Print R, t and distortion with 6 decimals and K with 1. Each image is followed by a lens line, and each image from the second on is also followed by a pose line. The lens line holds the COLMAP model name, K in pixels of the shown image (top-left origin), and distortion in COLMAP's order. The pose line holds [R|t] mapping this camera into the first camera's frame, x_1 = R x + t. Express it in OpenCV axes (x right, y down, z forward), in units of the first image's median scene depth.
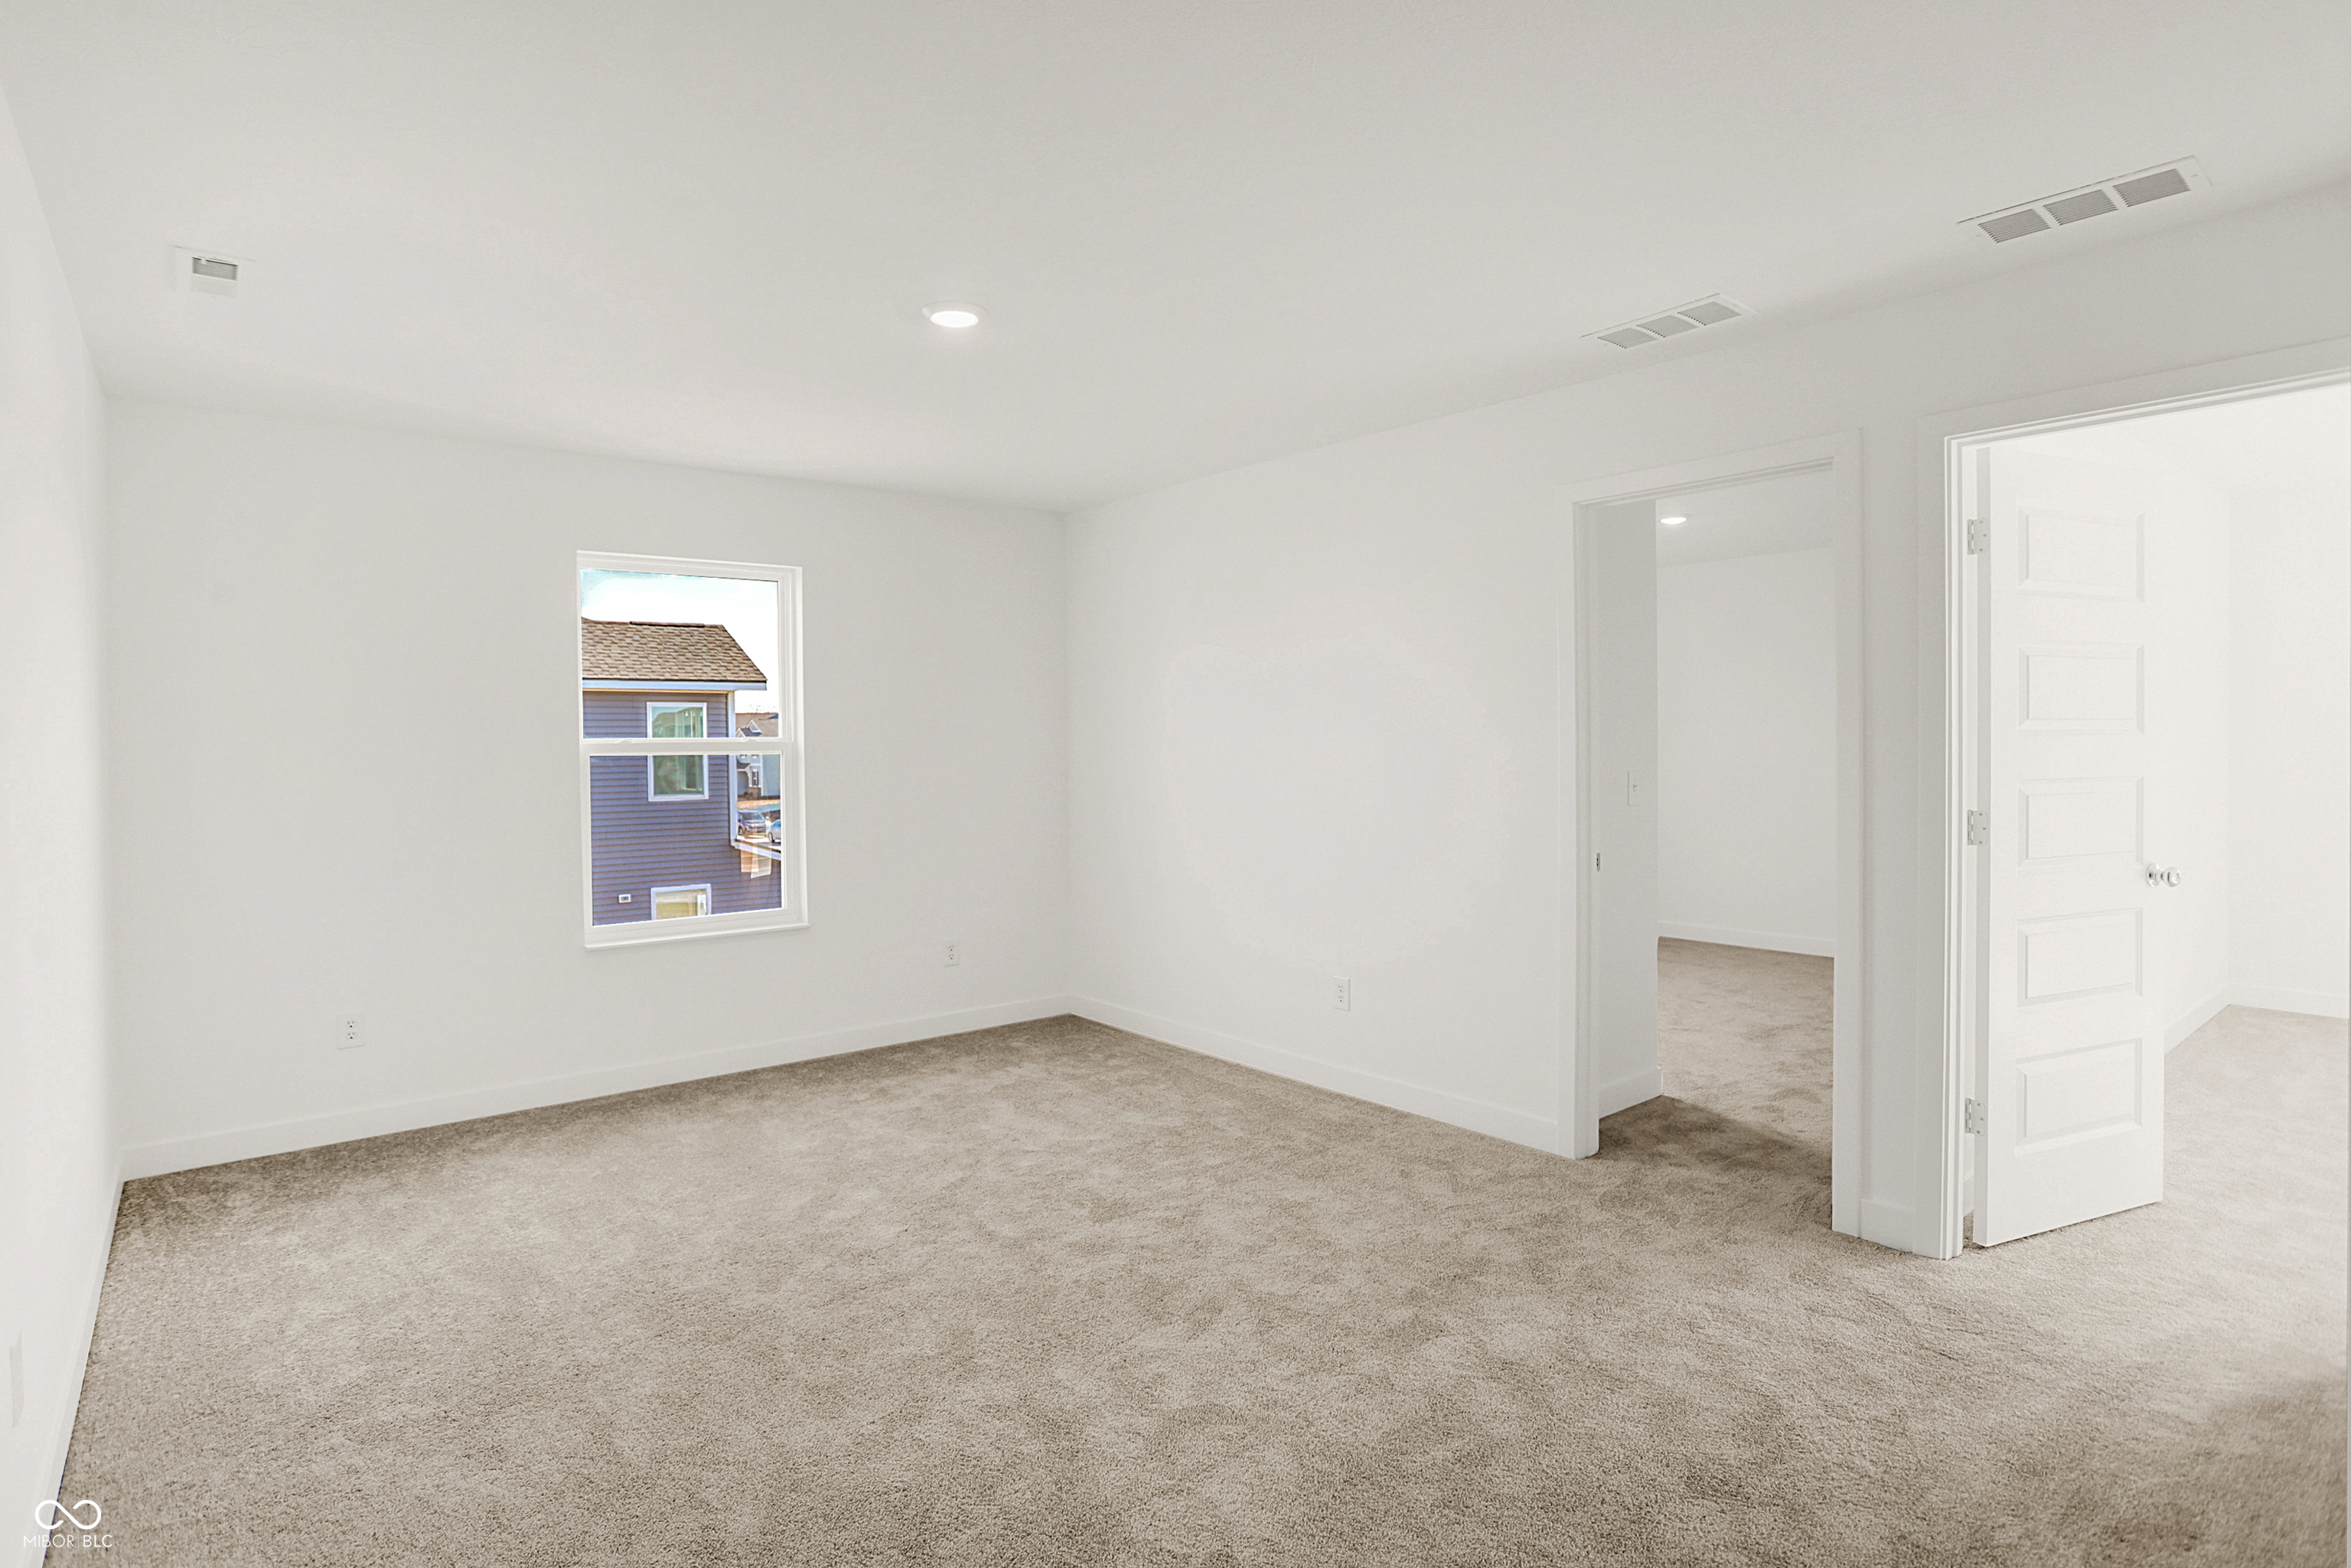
lens RADIAL K [[1202.6, 0, 1162.9], [0, 1202.6, 754.3], [0, 0, 1]] dist [-0.076789, 0.035406]
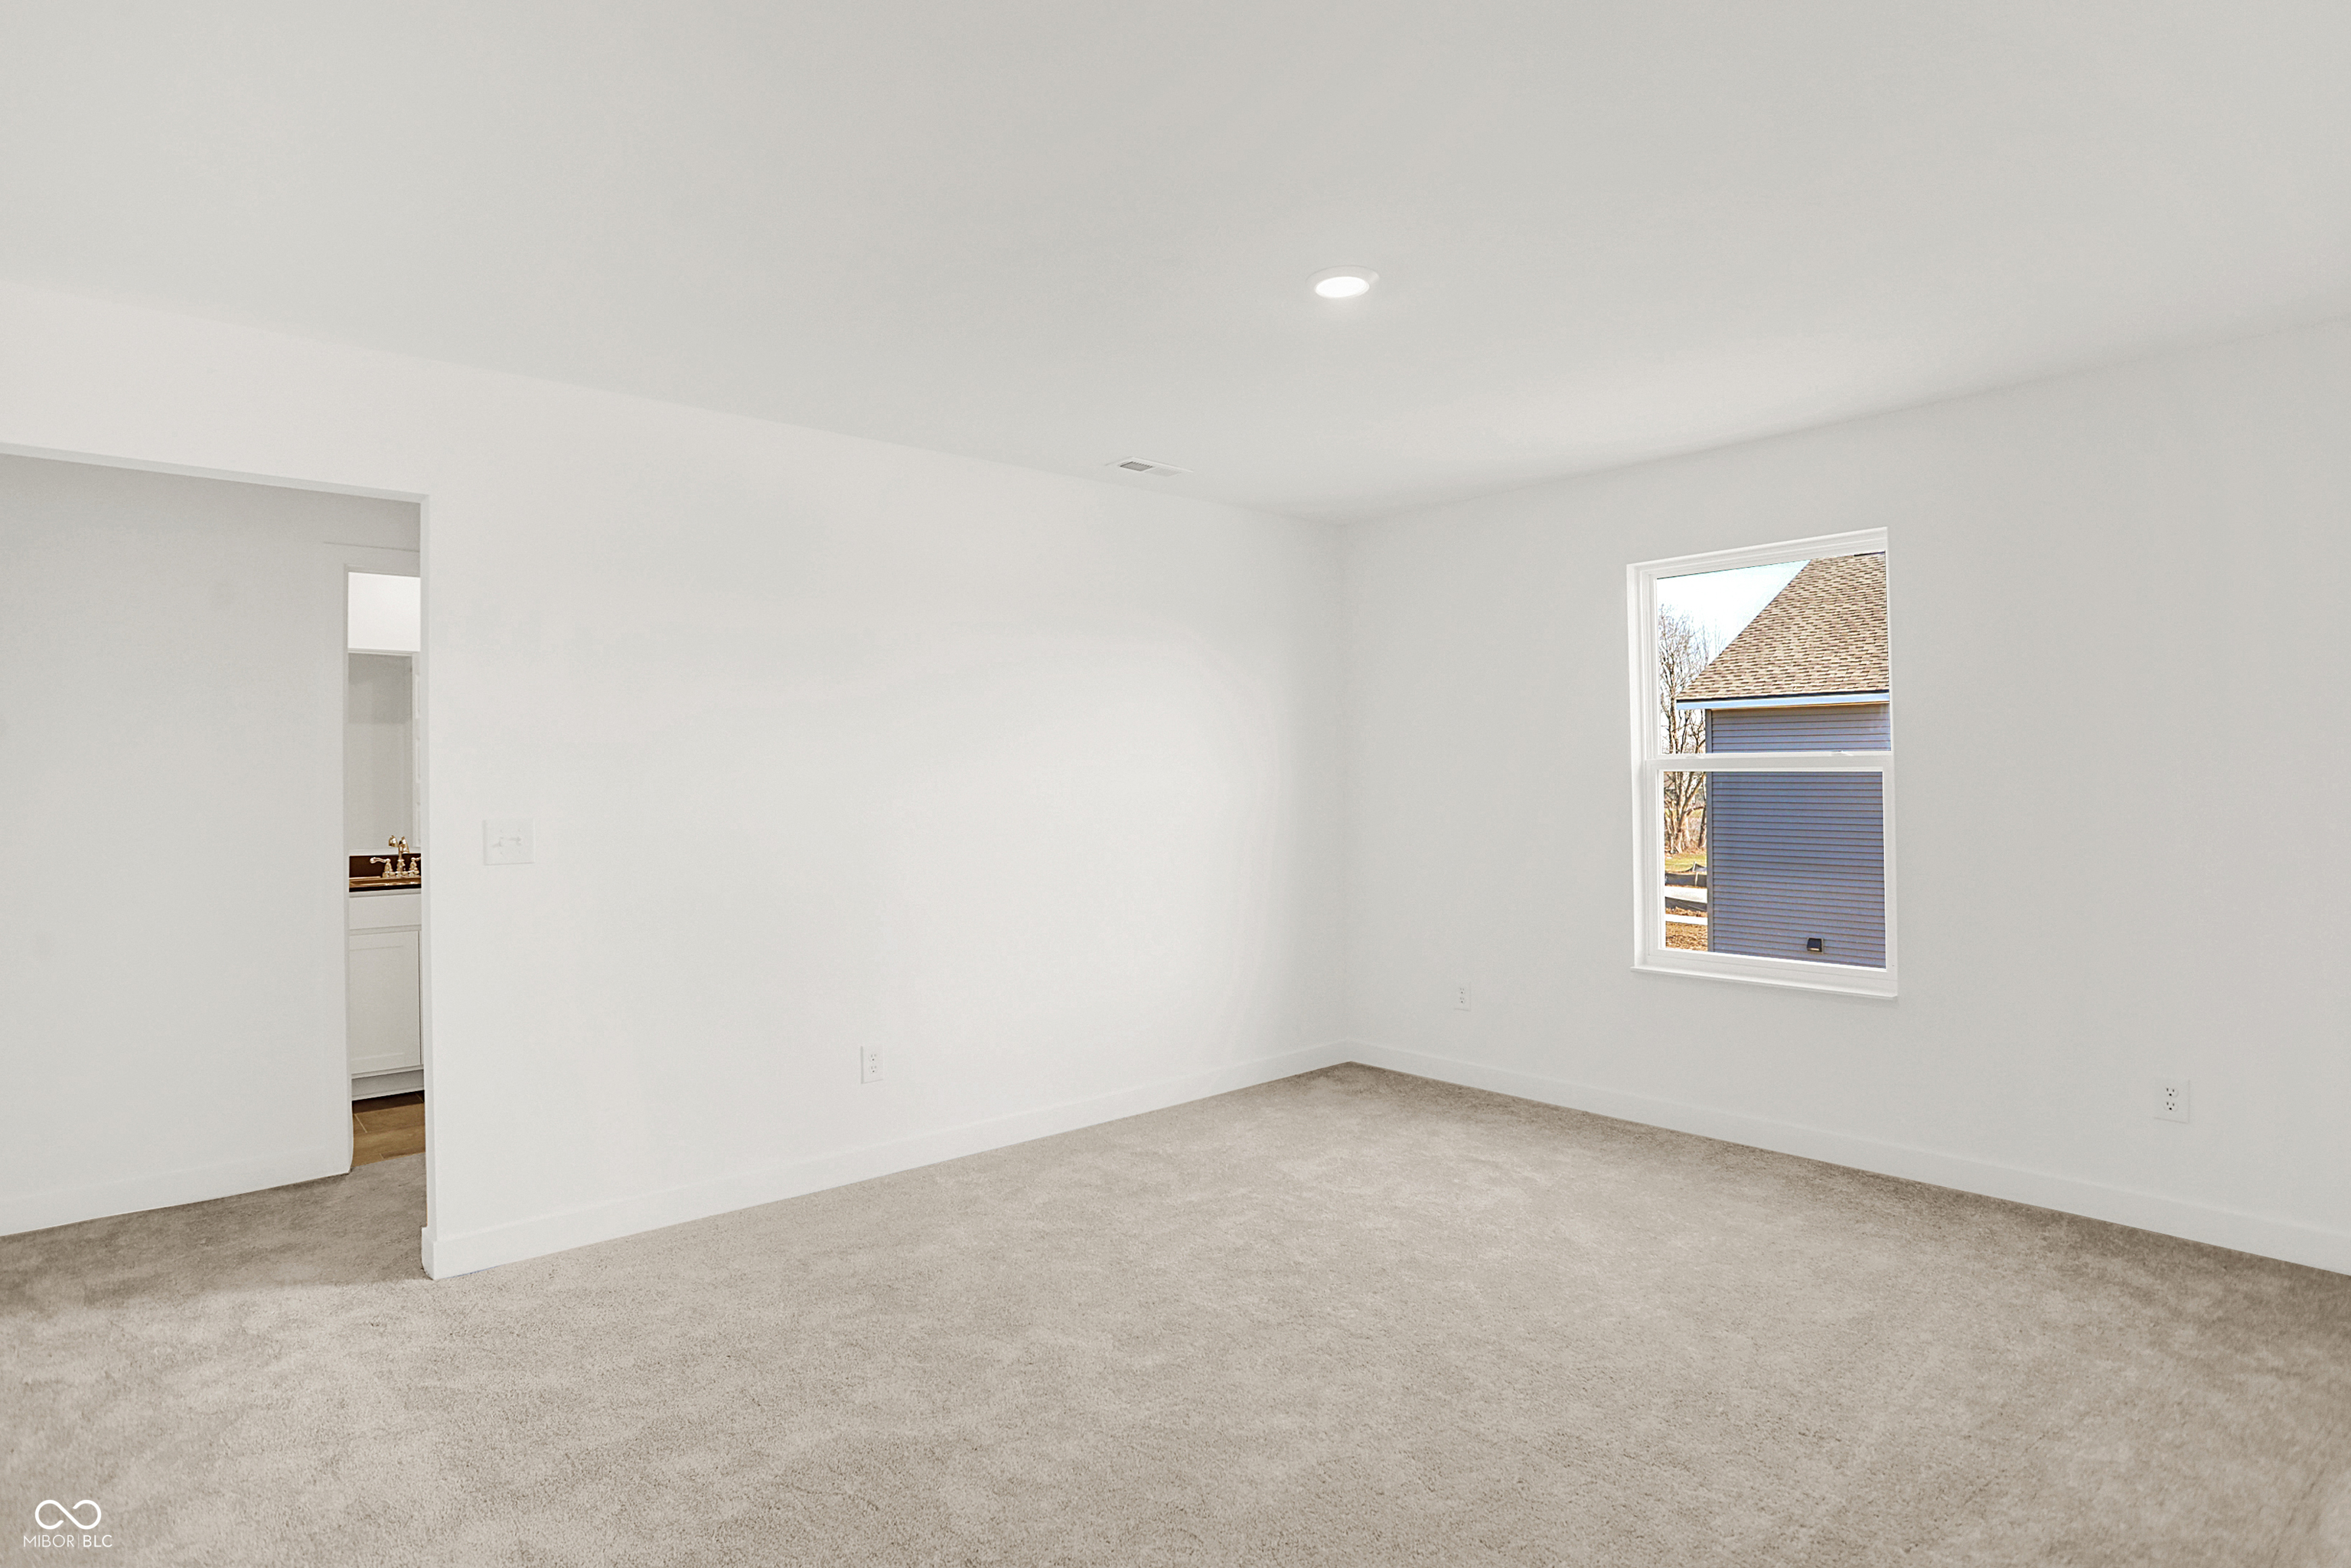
lens RADIAL K [[1202.6, 0, 1162.9], [0, 1202.6, 754.3], [0, 0, 1]] dist [-0.076789, 0.035406]
pose [[0.018732, -0.010507, -0.999769, 0.535923], [0.001849, 0.999943, -0.010474, -0.003693], [0.999823, -0.001652, 0.018750, 0.642523]]
